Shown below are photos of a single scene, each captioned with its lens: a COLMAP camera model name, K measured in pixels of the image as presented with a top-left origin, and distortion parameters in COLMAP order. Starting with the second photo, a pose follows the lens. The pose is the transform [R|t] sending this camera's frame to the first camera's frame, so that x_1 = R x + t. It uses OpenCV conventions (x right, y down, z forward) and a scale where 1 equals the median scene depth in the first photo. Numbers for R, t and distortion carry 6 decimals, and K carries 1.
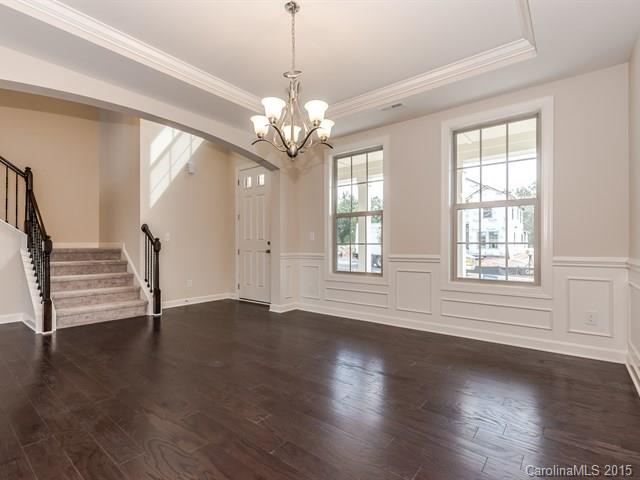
lens RADIAL K [[306.6, 0, 316.3], [0, 306.6, 243.5], [0, 0, 1]] dist [-0.032465, 0.005203]
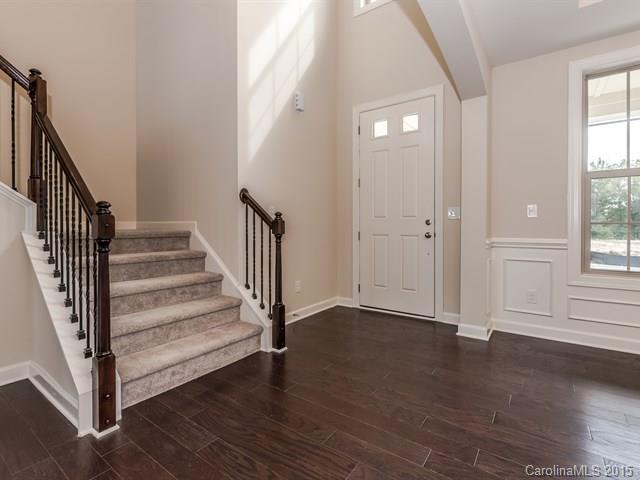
lens RADIAL K [[306.6, 0, 300.1], [0, 306.6, 233.4], [0, 0, 1]] dist [-0.032465, 0.005203]
pose [[0.999873, -0.000506, 0.015925, -0.462324], [0.000169, 0.999777, 0.021104, 0.009829], [-0.015932, -0.021099, 0.999650, 0.422454]]
